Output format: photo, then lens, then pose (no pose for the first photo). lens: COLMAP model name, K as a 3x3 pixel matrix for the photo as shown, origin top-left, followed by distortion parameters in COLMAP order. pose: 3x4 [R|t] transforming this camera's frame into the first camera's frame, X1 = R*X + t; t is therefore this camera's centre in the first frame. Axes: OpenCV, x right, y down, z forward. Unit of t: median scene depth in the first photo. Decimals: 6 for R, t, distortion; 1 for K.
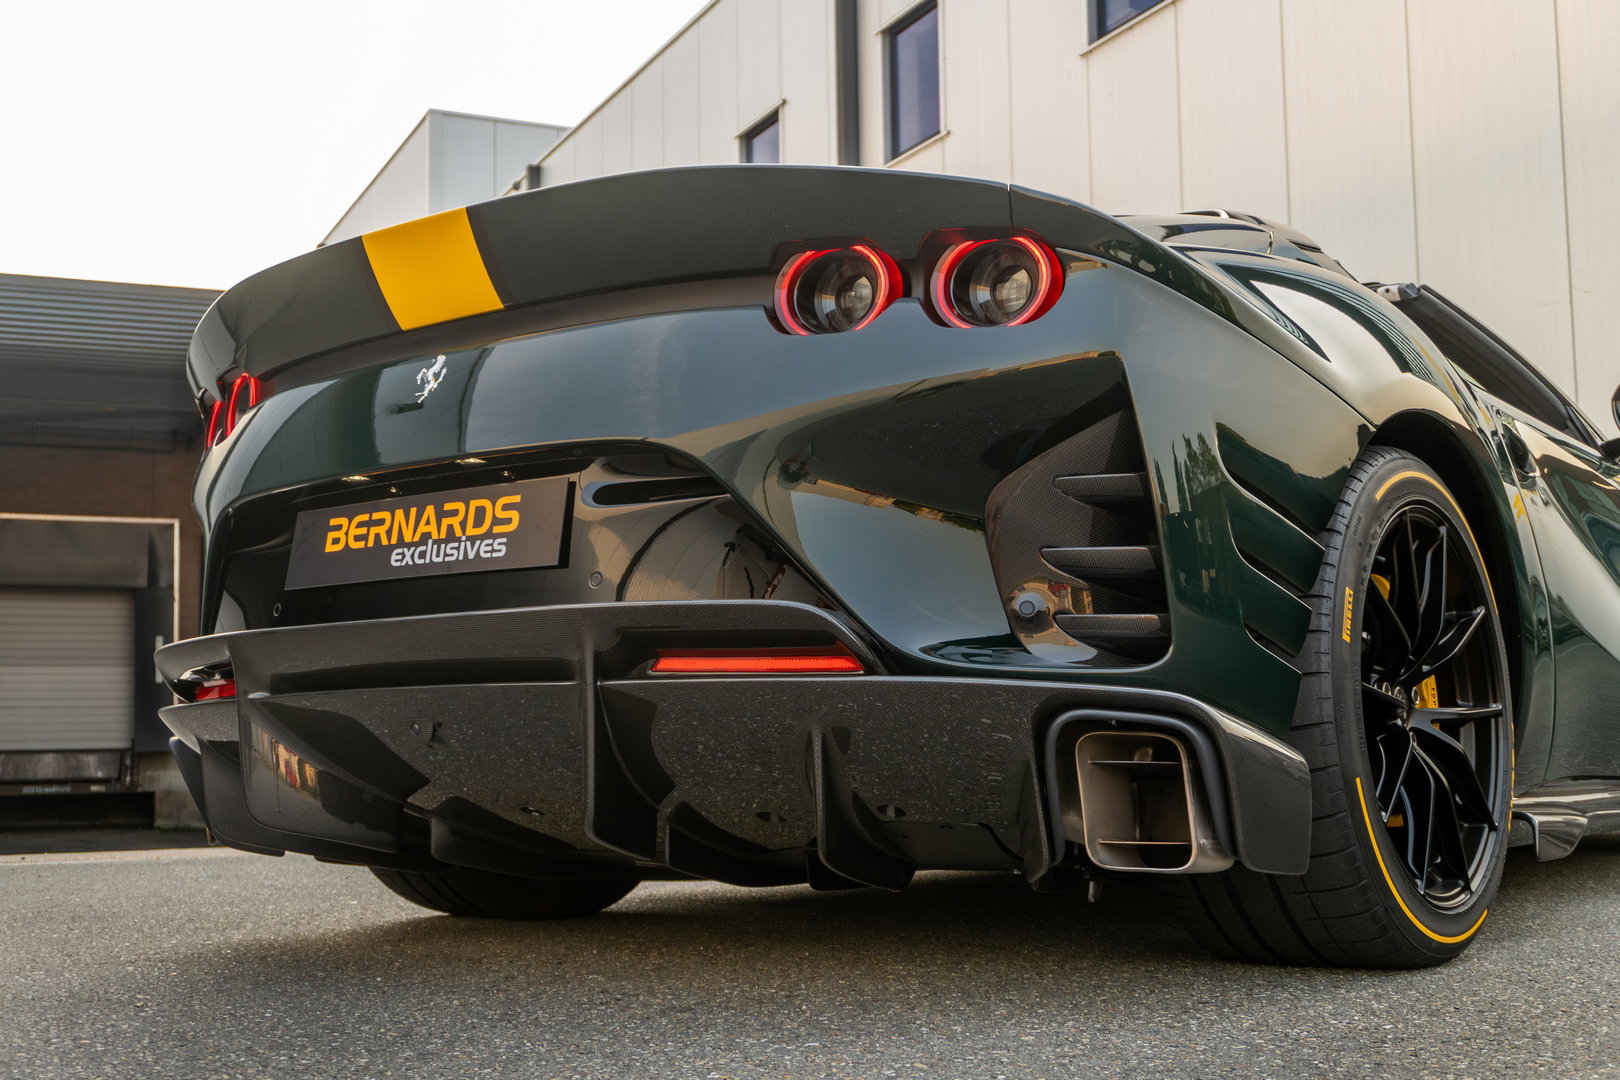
lens RADIAL K [[1912.6, 0, 831.4], [0, 1912.6, 549.7], [0, 0, 1]] dist [-0.011699, 0.000000]
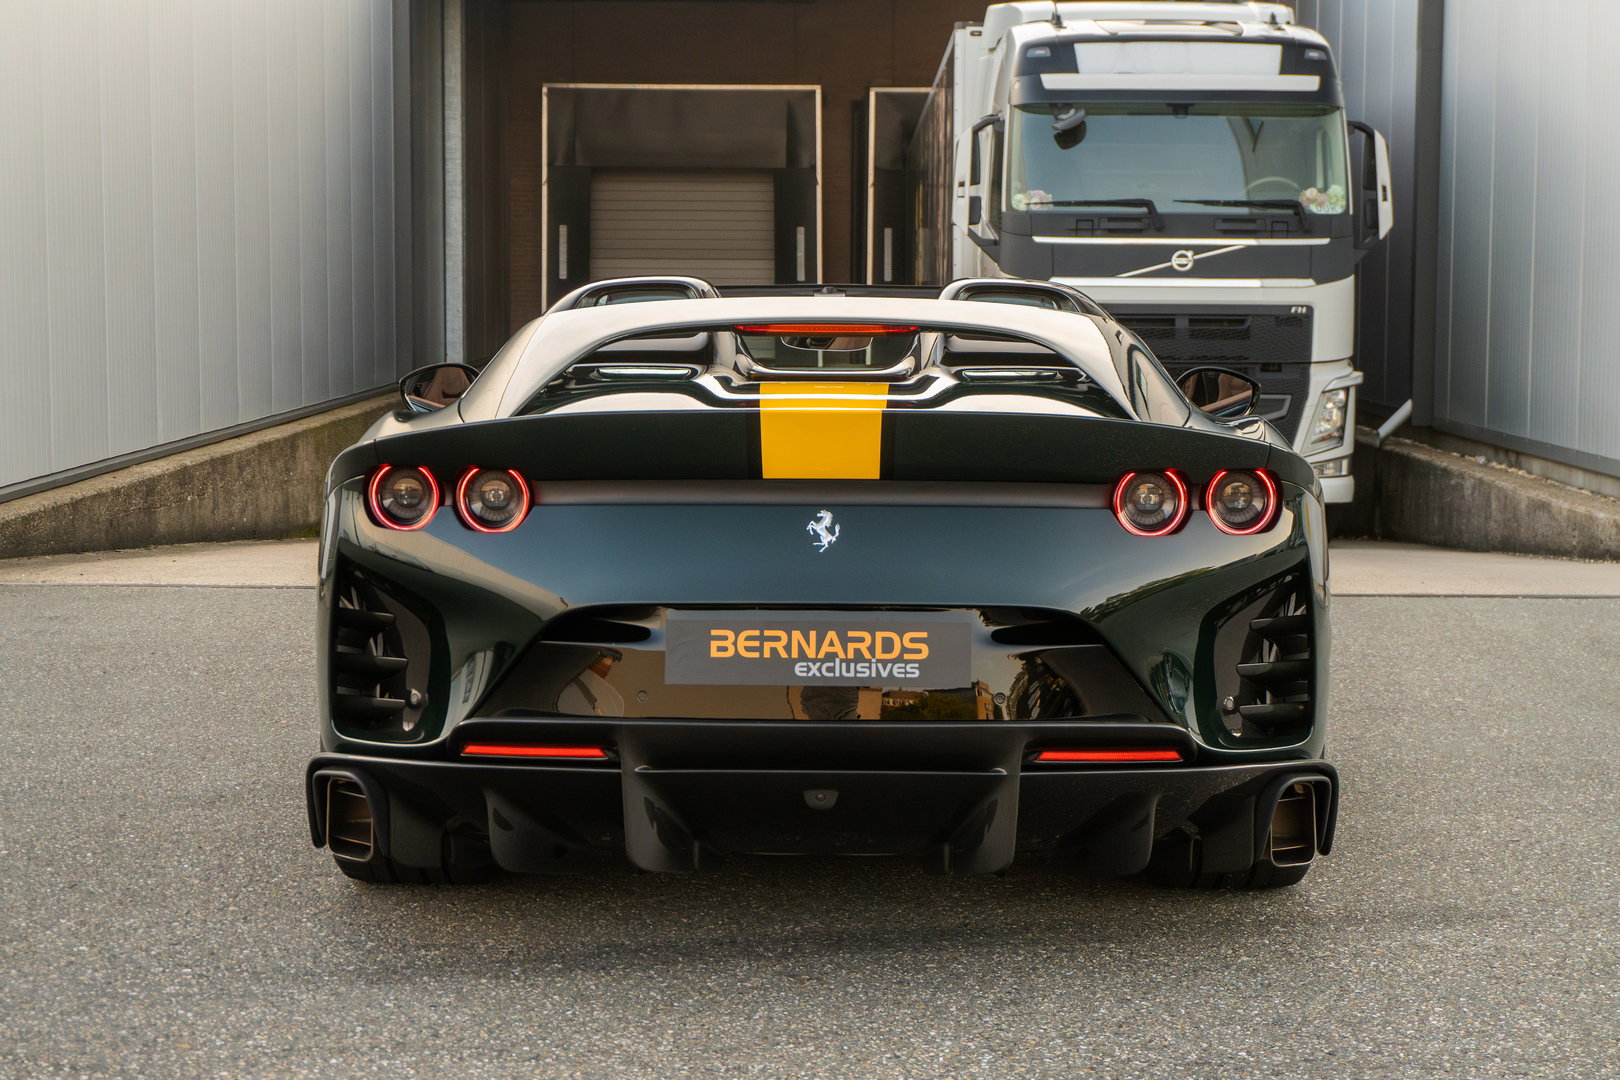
lens RADIAL K [[2731.4, 0, 815.9], [0, 2731.4, 541.4], [0, 0, 1]] dist [0.044475, 0.000000]
pose [[0.812998, -0.028584, 0.581565, -1.320079], [-0.078383, 0.984330, 0.157955, -0.383239], [-0.576967, -0.174002, 0.798018, -0.495385]]
